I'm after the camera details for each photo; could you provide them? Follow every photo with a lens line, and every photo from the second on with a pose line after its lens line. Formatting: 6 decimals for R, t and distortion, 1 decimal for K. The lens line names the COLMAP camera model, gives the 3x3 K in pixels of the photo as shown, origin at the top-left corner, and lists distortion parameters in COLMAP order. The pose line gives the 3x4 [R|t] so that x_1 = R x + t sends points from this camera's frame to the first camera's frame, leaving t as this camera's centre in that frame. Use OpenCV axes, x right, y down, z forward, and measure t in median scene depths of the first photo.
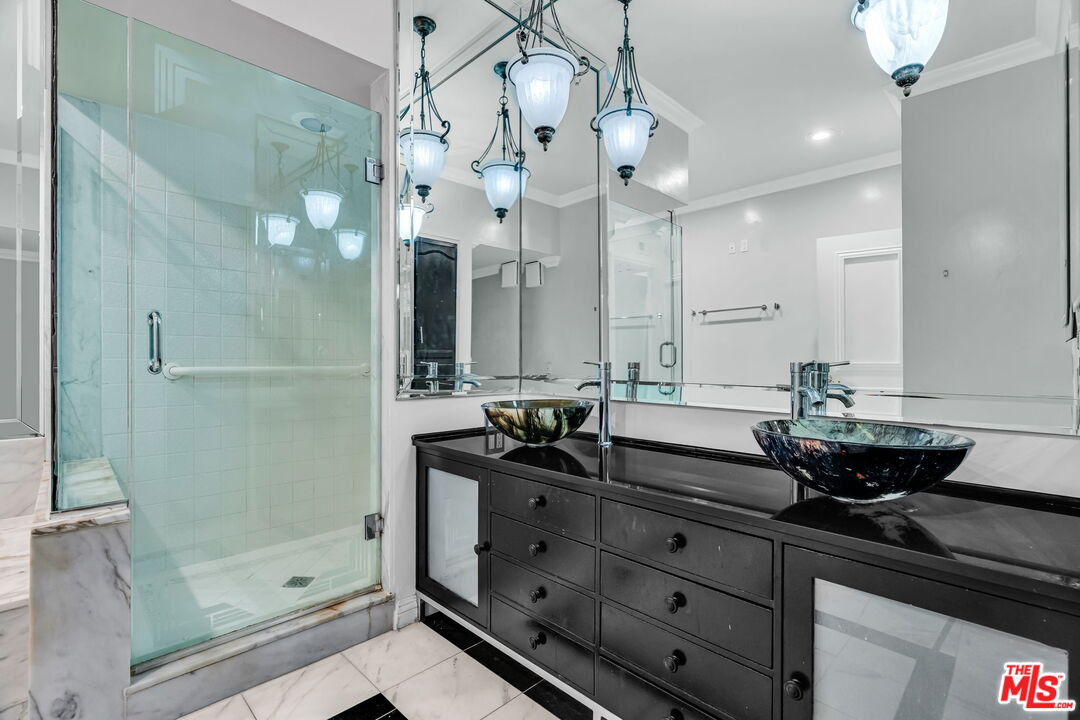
lens RADIAL K [[499.2, 0, 542.0], [0, 499.2, 358.0], [0, 0, 1]] dist [-0.001291, 0.000515]
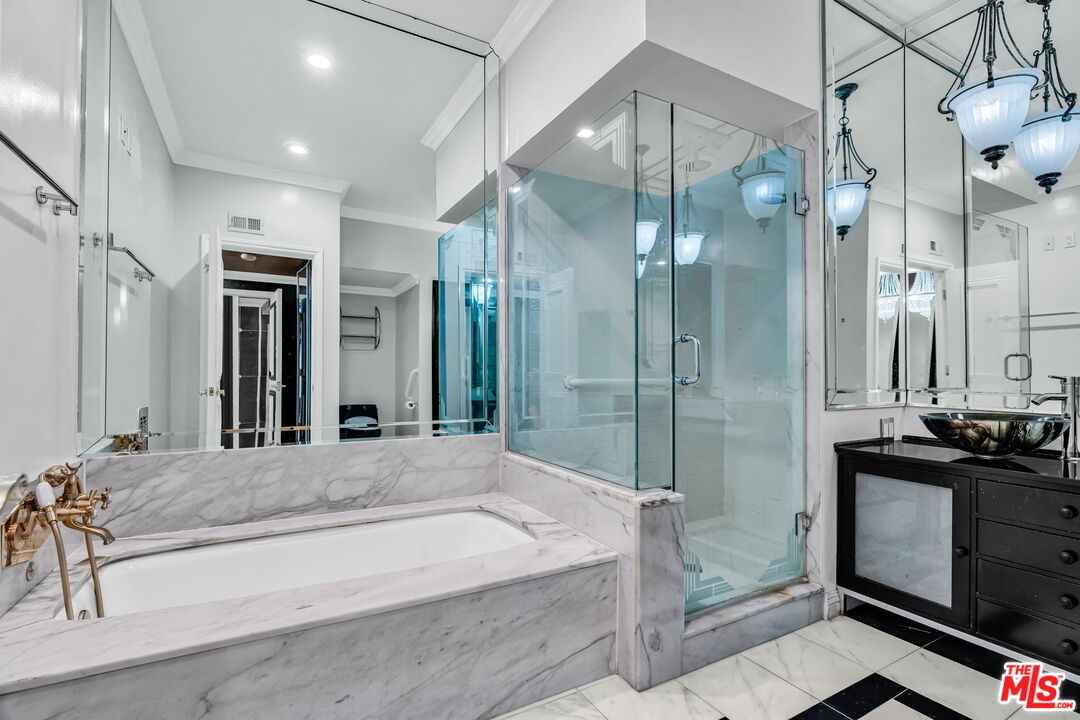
lens RADIAL K [[500.7, 0, 540.2], [0, 500.7, 362.1], [0, 0, 1]] dist [0.002116, 0.001242]
pose [[0.964325, -0.004012, -0.264689, -0.626282], [0.001112, 0.999938, -0.011104, -0.011111], [0.264717, 0.010413, 0.964270, -0.245206]]
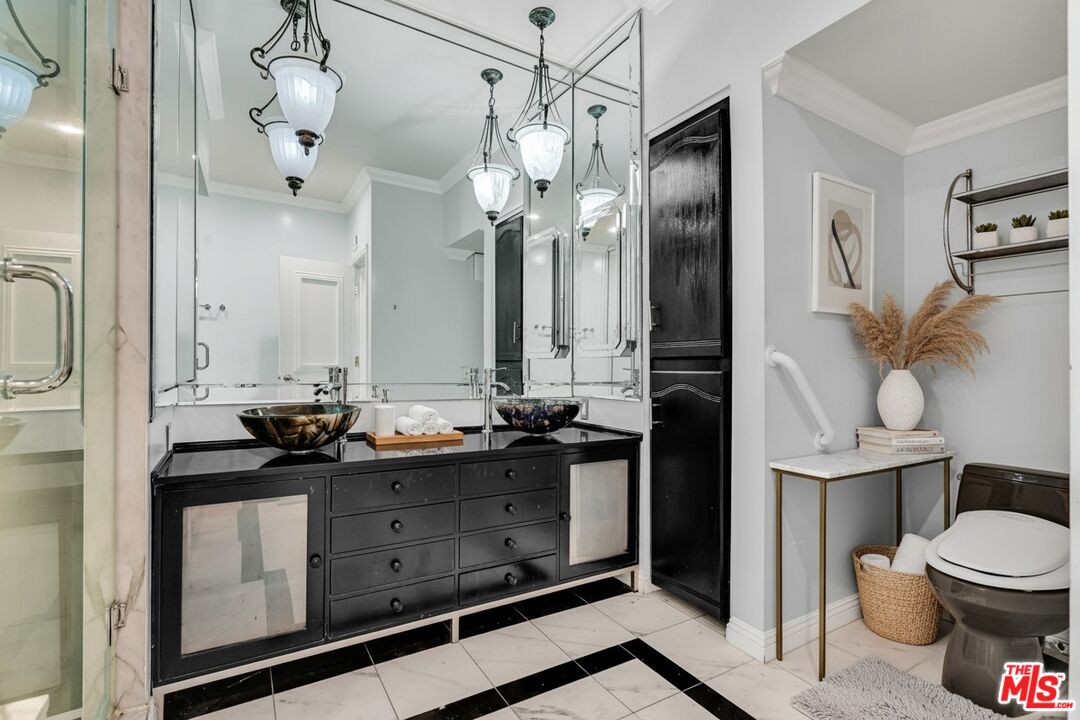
lens RADIAL K [[500.7, 0, 540.2], [0, 500.7, 362.1], [0, 0, 1]] dist [0.002116, 0.001242]
pose [[0.236394, 0.010534, 0.971600, -0.868656], [-0.027300, 0.999618, -0.004195, -0.012764], [-0.971274, -0.025533, 0.236591, 0.305370]]
